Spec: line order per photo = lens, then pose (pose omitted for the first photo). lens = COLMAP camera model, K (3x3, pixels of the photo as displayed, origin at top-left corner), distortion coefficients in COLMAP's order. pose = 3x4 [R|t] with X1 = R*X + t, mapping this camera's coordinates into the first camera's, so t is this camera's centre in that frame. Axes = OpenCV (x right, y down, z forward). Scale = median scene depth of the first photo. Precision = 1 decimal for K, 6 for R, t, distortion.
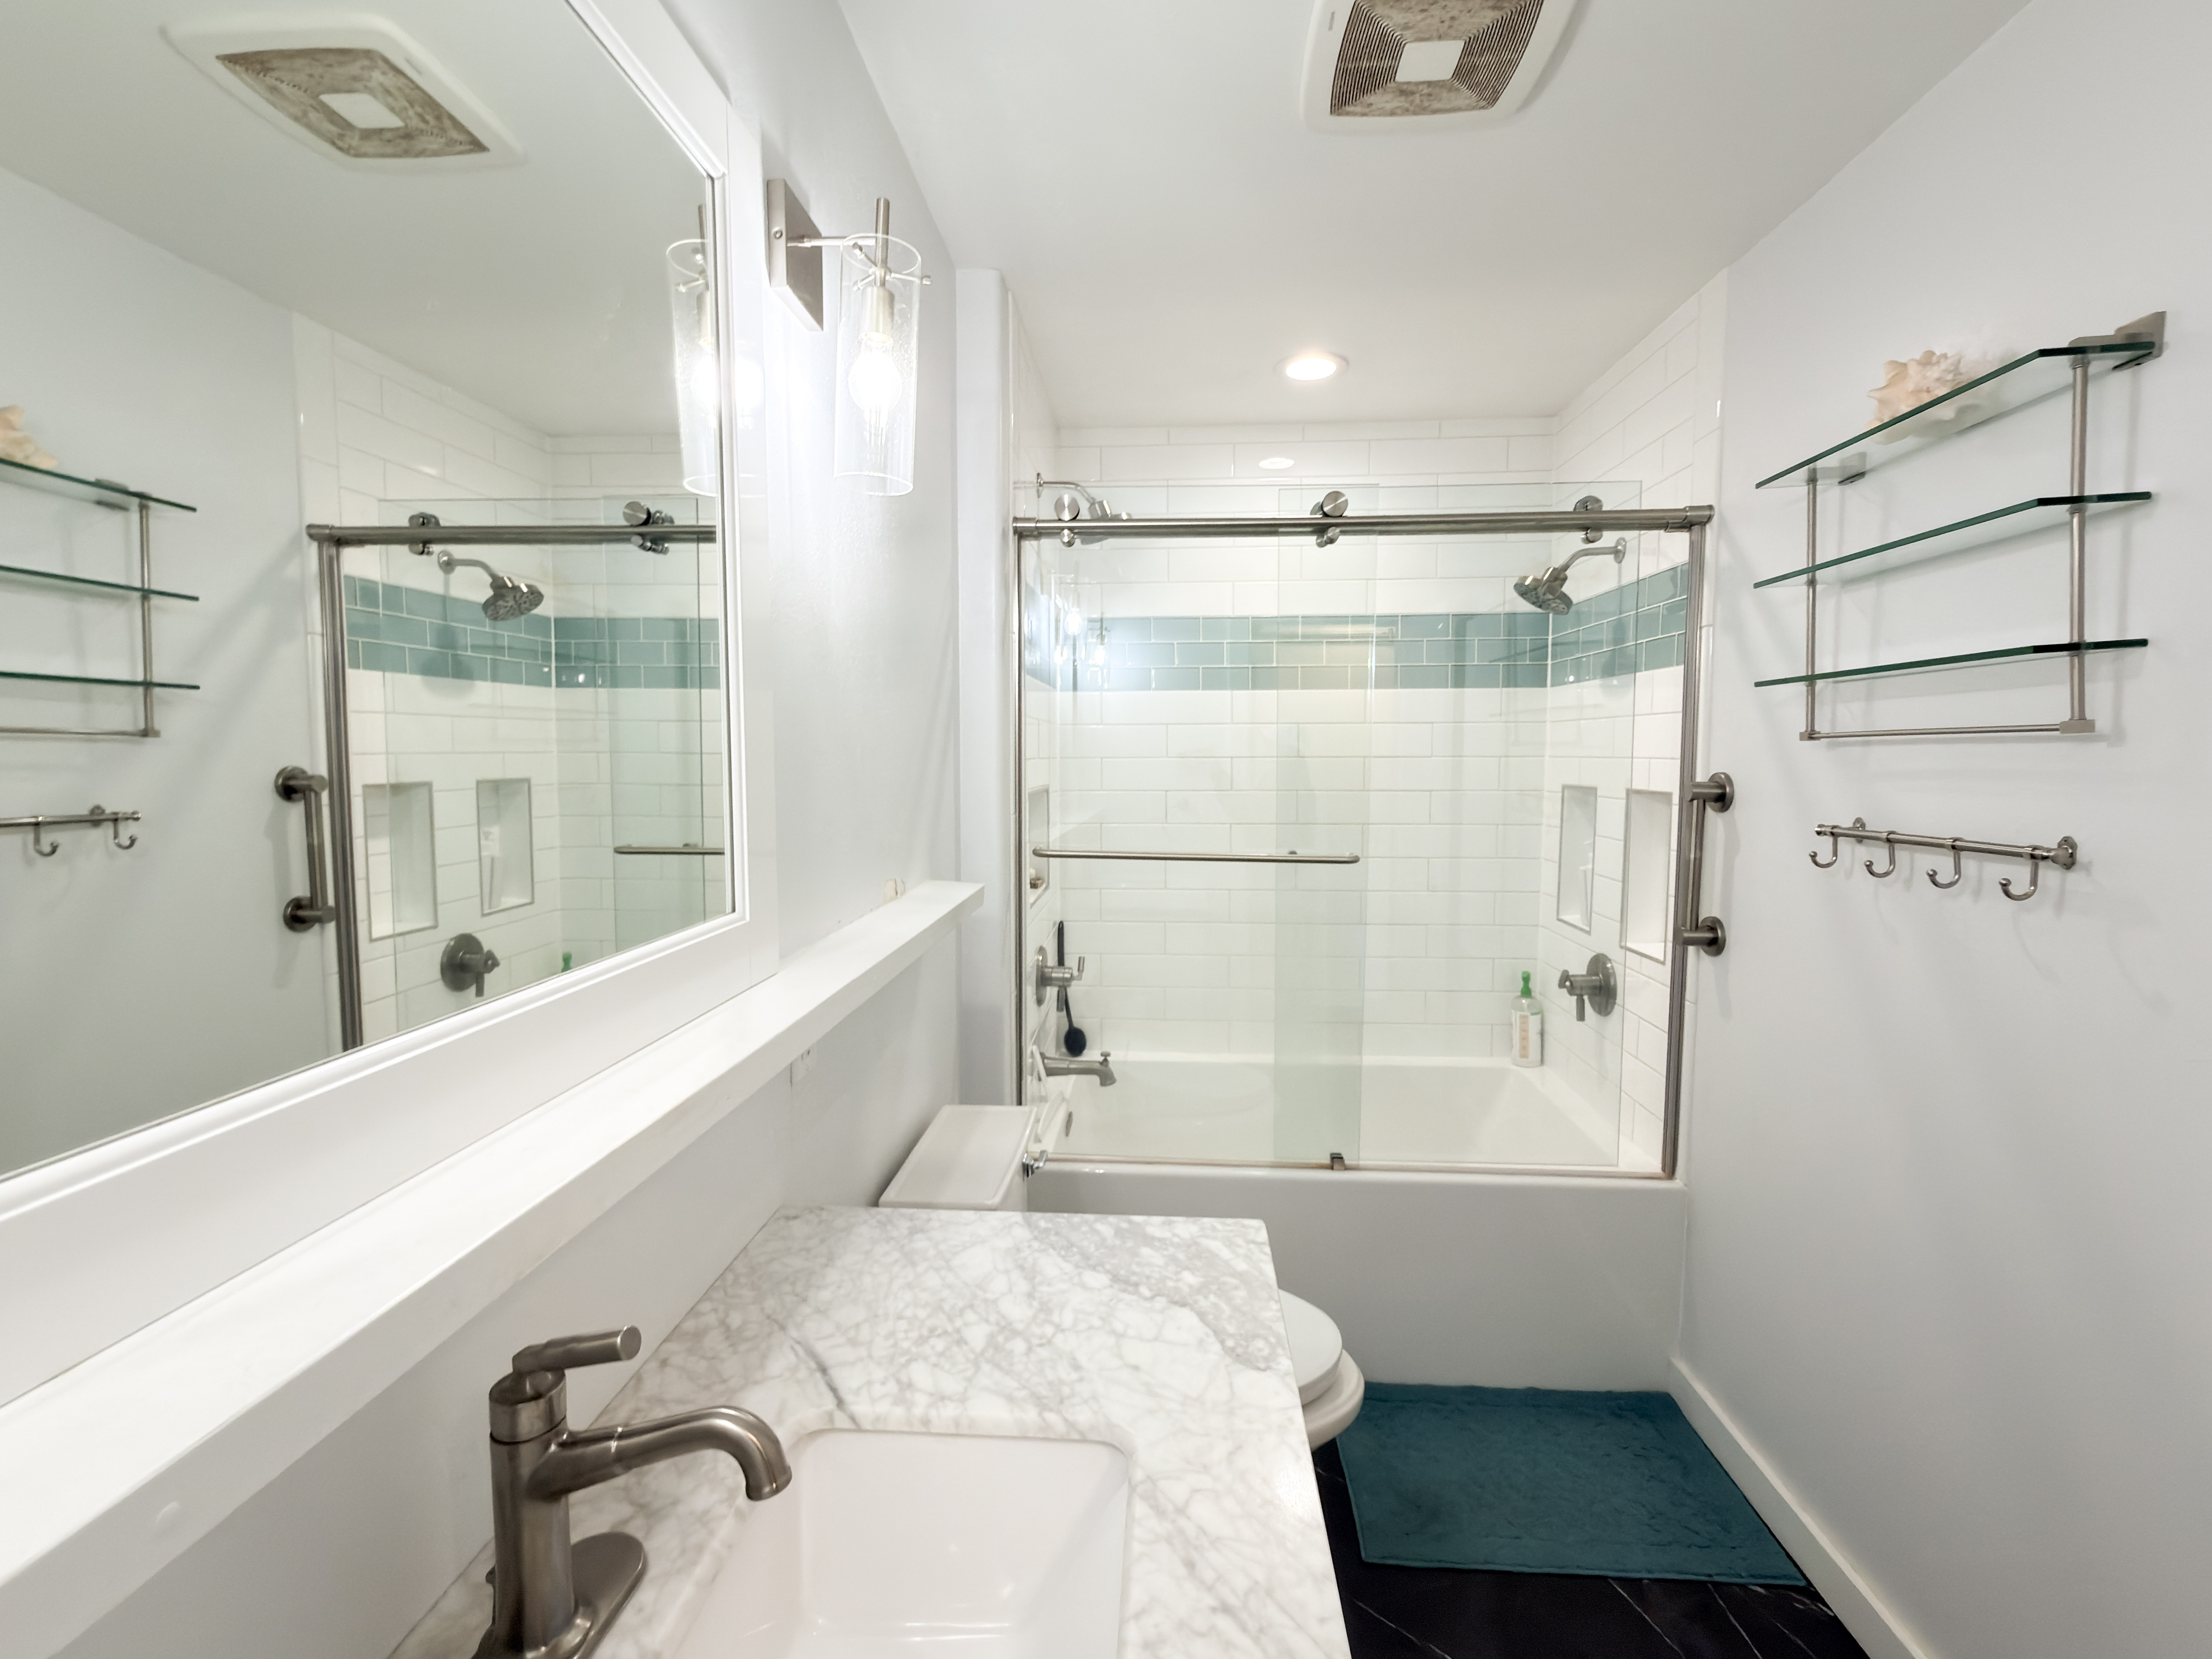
lens RADIAL K [[981.4, 0, 1109.9], [0, 981.4, 826.0], [0, 0, 1]] dist [0.001688, 0.000069]
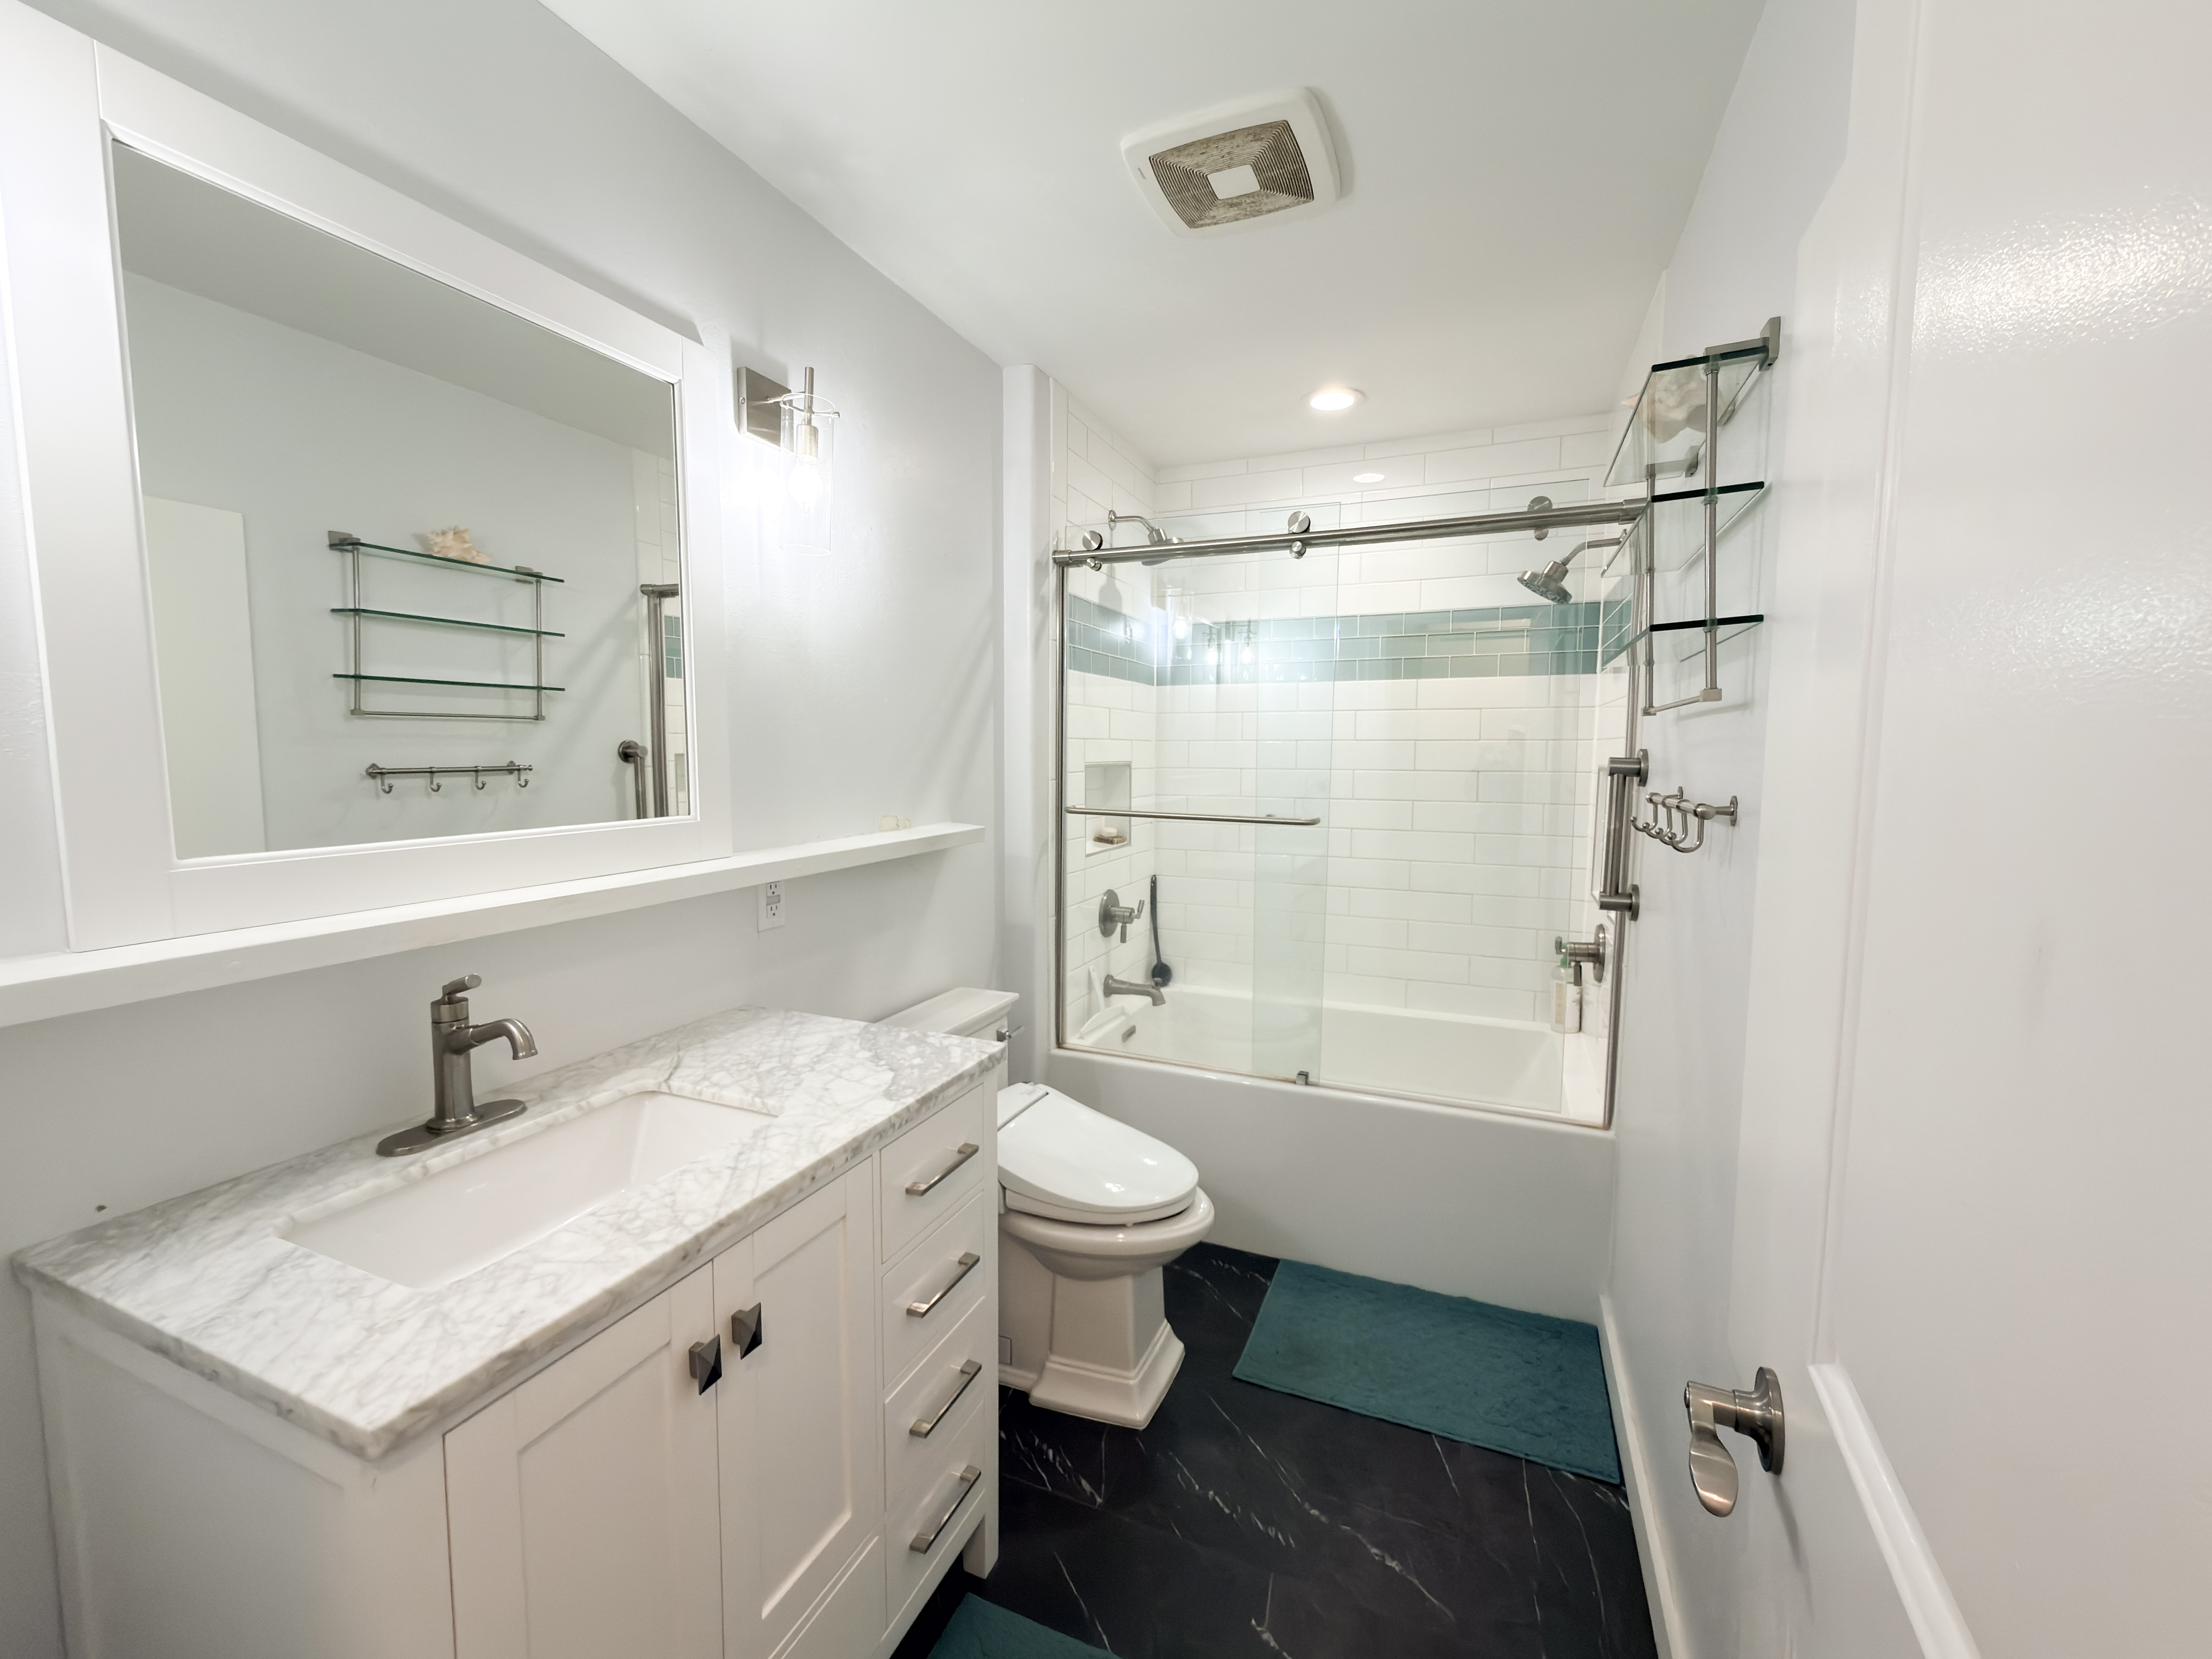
lens RADIAL K [[901.1, 0, 1113.2], [0, 901.1, 825.5], [0, 0, 1]] dist [0.000939, -0.000024]
pose [[0.945477, 0.033687, -0.323943, 0.435523], [-0.029858, 0.999413, 0.016784, 0.031768], [0.324318, -0.006197, 0.945928, -0.123491]]
